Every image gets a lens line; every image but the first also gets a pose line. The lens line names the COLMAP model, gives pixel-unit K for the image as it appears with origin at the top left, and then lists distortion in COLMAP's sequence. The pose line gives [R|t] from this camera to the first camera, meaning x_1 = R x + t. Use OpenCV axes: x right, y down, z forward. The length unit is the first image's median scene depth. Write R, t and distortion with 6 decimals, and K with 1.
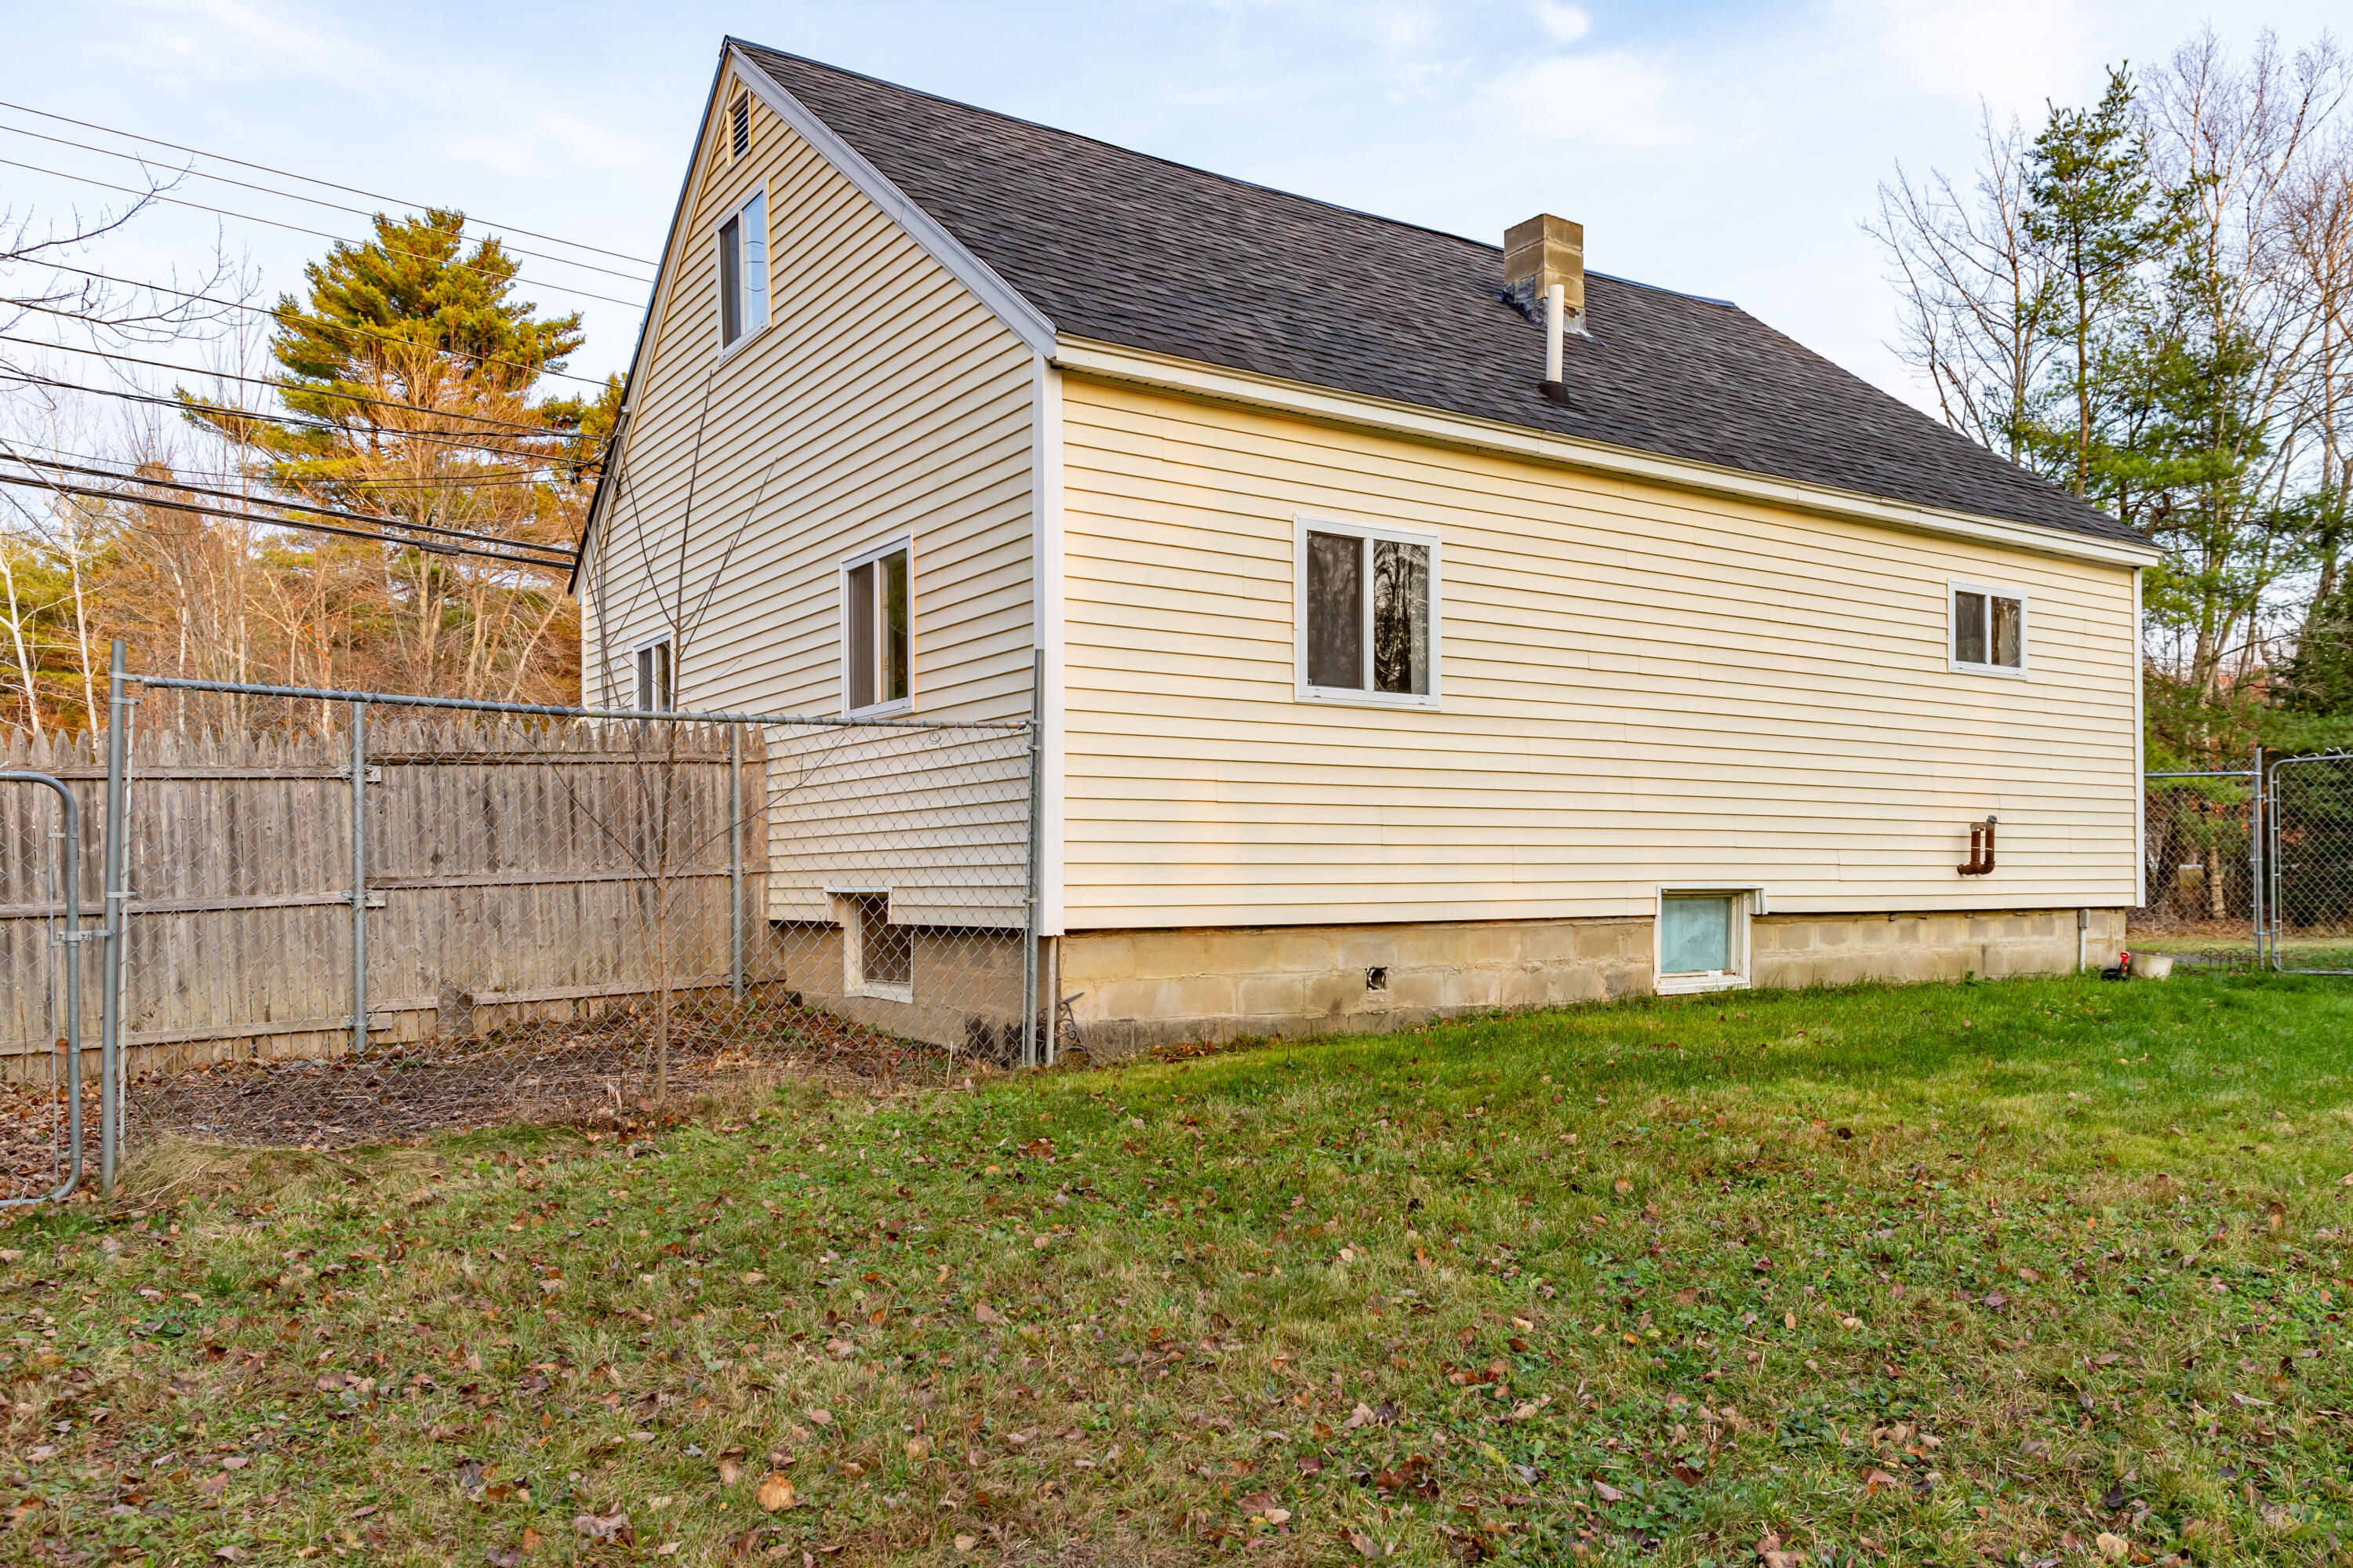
lens RADIAL K [[1741.9, 0, 1176.5], [0, 1741.9, 784.0], [0, 0, 1]] dist [-0.120075, 0.000440]
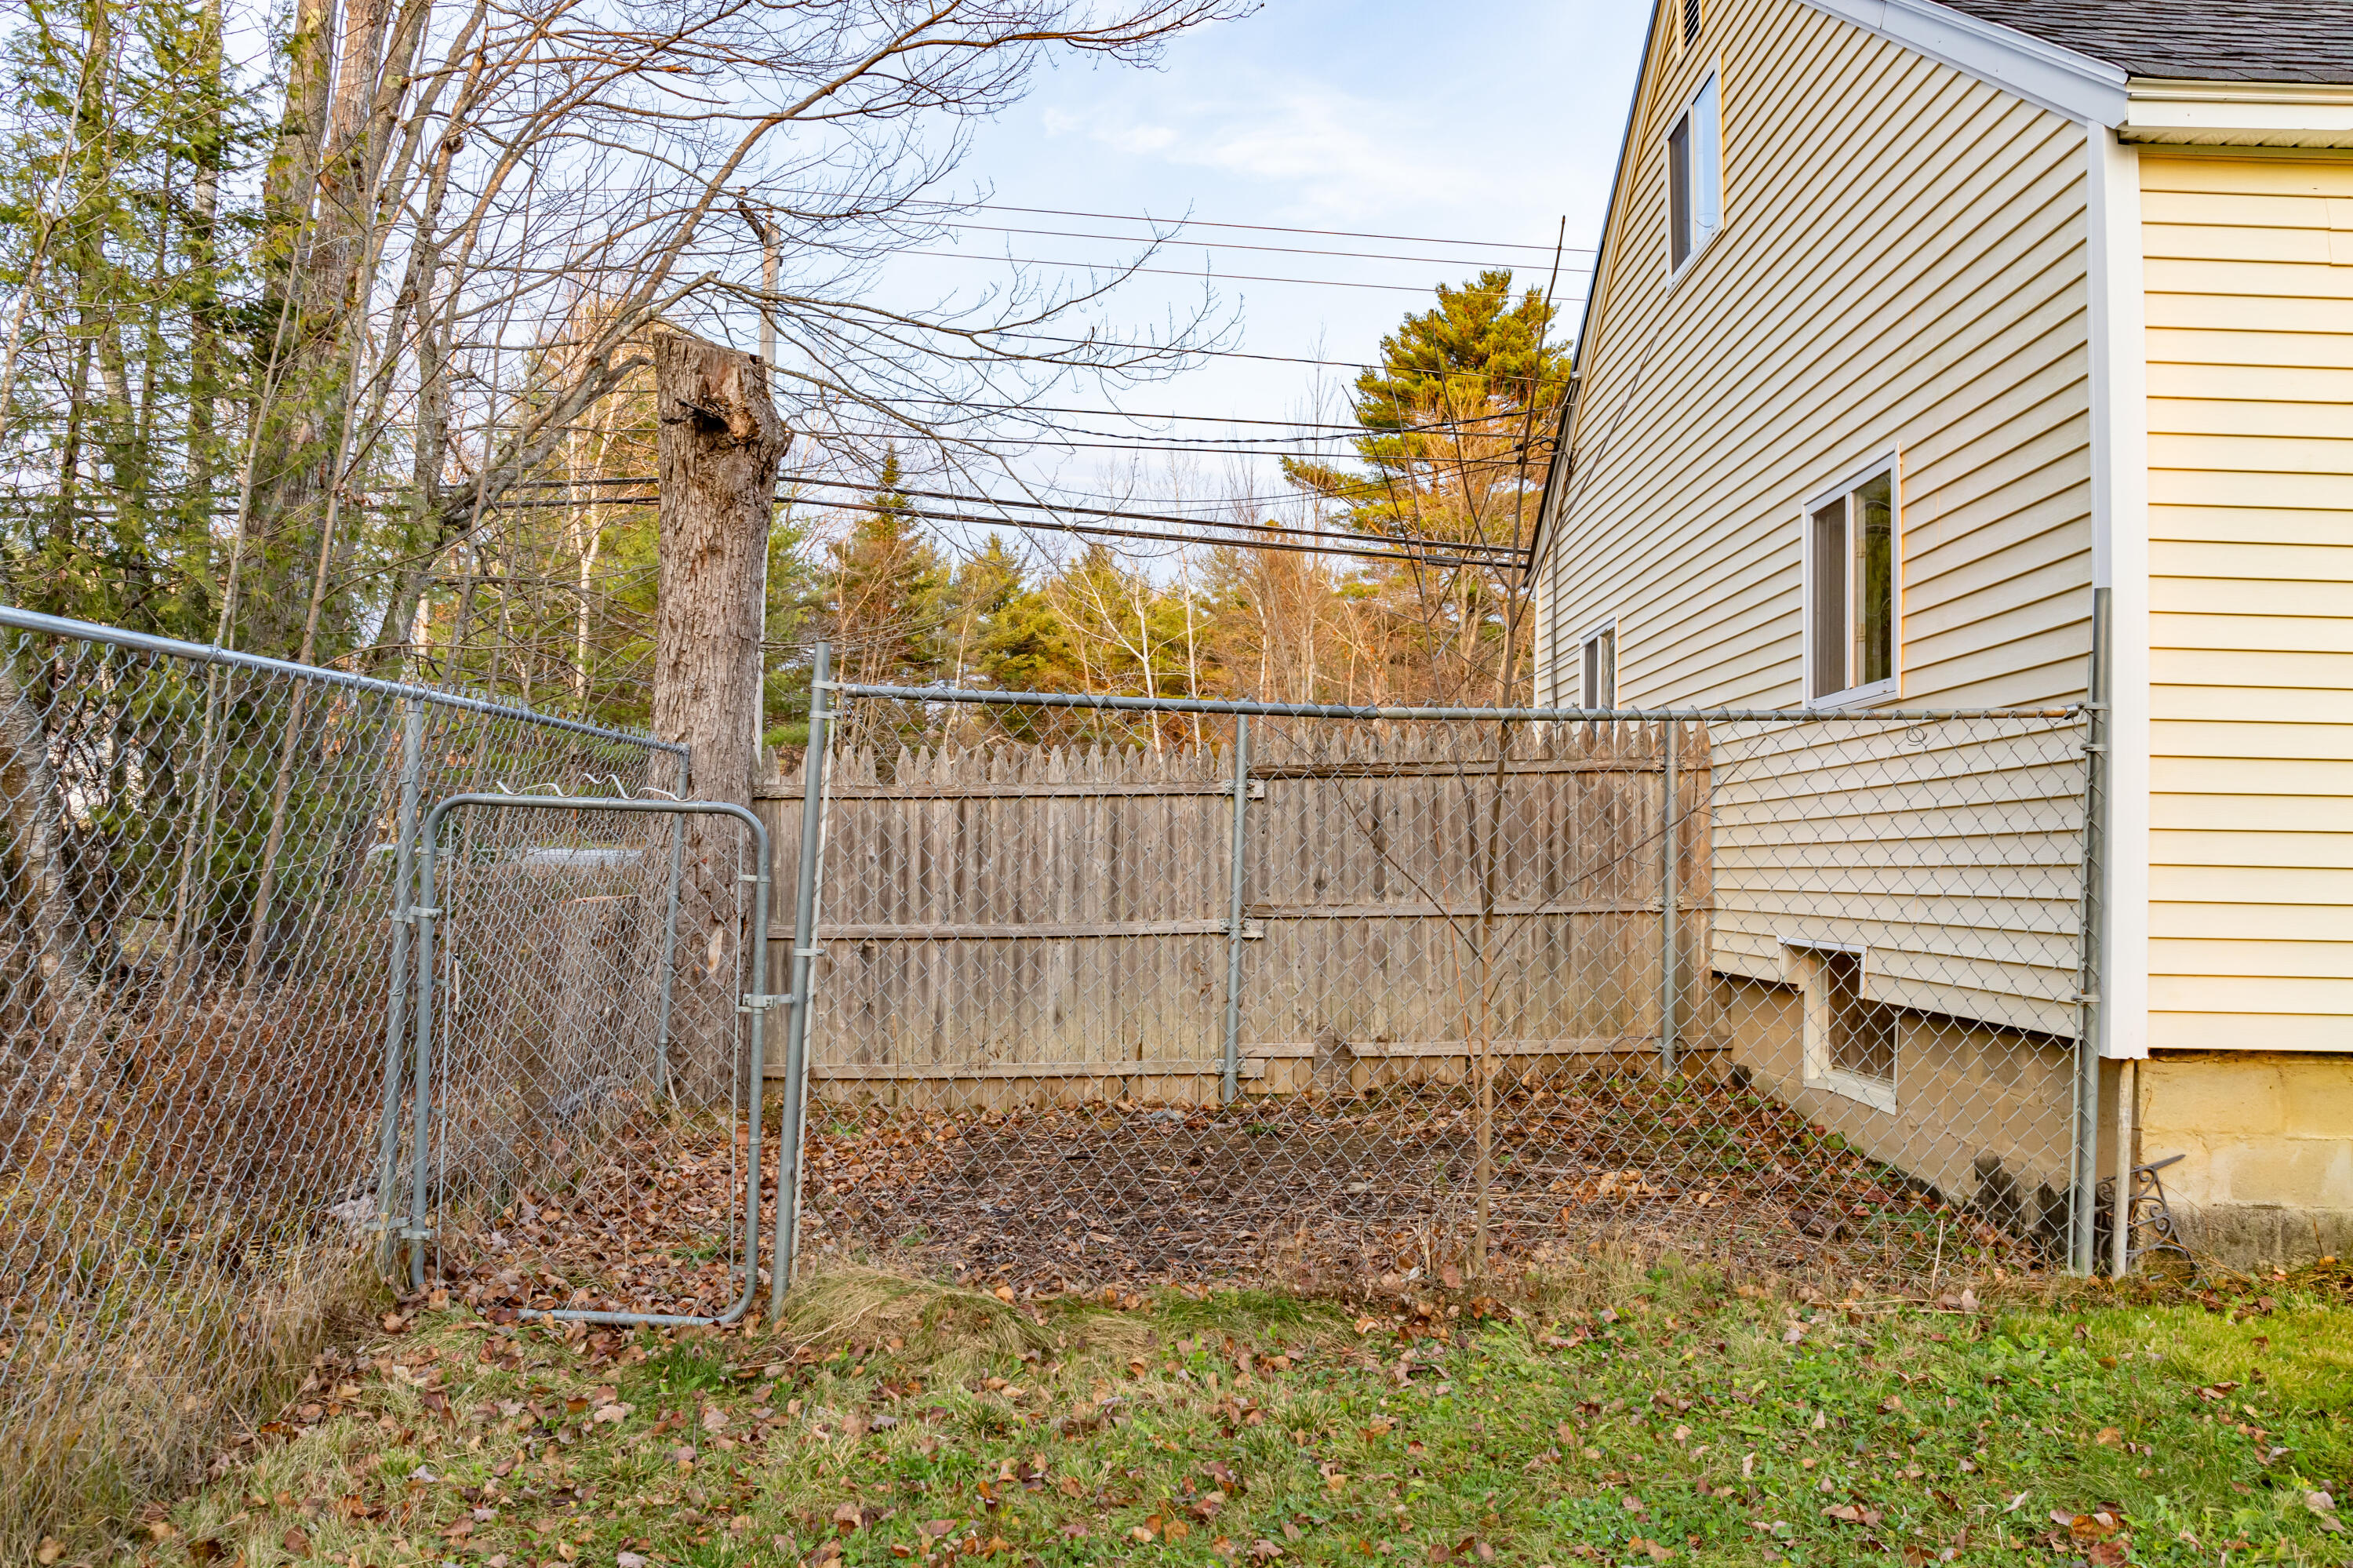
lens RADIAL K [[1641.7, 0, 1180.6], [0, 1641.7, 818.5], [0, 0, 1]] dist [-0.006740, -0.021000]
pose [[0.829324, 0.002695, -0.558762, -0.020689], [0.009762, 0.999766, 0.019310, -0.007981], [0.558683, -0.021469, 0.829103, 0.267162]]
